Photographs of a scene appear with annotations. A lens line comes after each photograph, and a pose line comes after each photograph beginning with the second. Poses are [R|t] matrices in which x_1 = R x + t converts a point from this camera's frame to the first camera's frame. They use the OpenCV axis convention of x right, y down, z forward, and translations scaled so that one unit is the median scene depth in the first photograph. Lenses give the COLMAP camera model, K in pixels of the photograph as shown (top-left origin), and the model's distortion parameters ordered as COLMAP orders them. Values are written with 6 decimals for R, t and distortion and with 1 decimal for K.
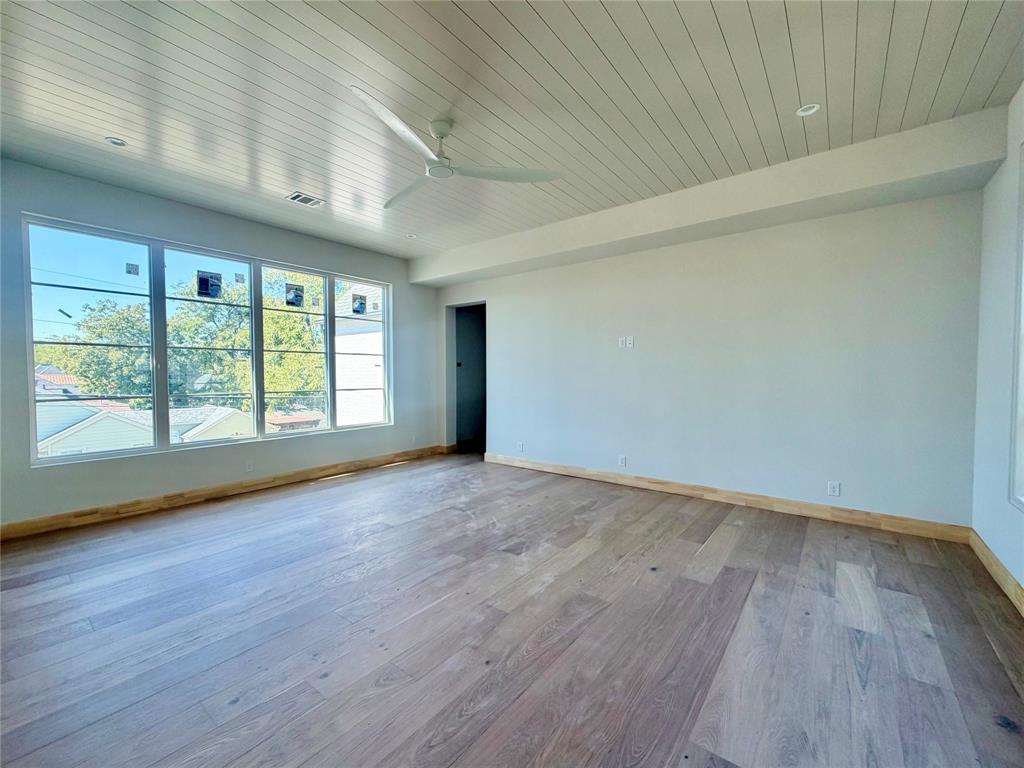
lens RADIAL K [[415.2, 0, 510.2], [0, 415.2, 383.9], [0, 0, 1]] dist [0.003103, -0.000136]
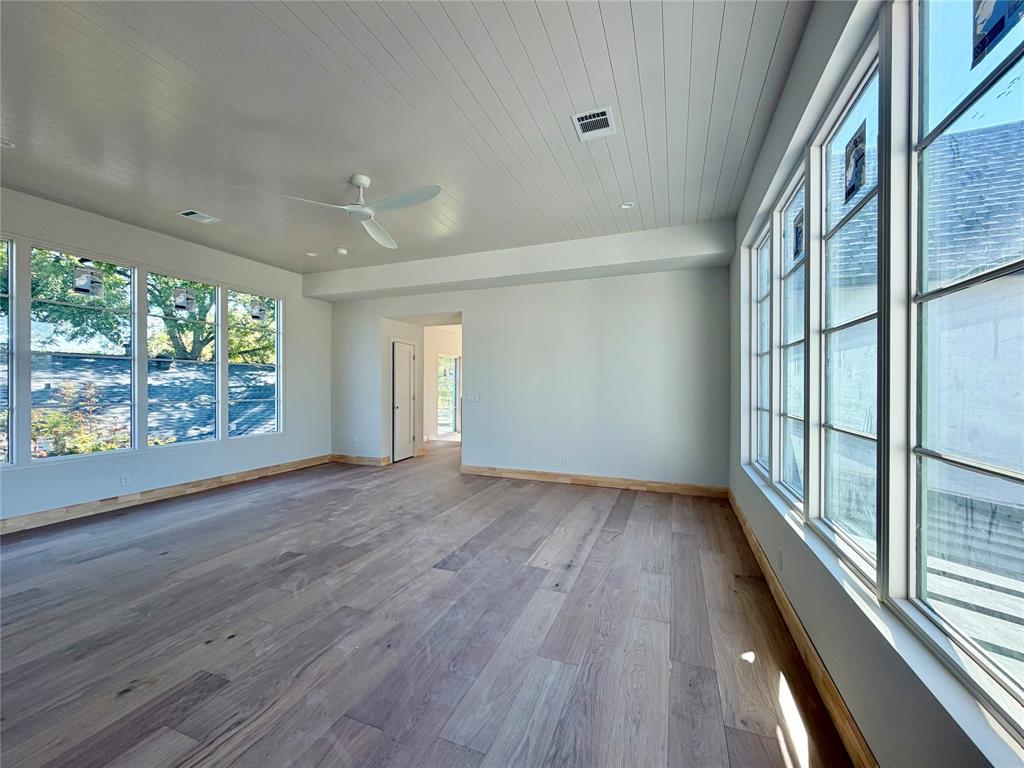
lens RADIAL K [[415.2, 0, 511.7], [0, 415.2, 385.4], [0, 0, 1]] dist [0.003103, -0.000136]
pose [[-0.958648, -0.000420, -0.284595, -0.224794], [-0.009179, 0.999524, 0.029445, -0.055481], [0.284447, 0.030840, -0.958196, 2.131617]]
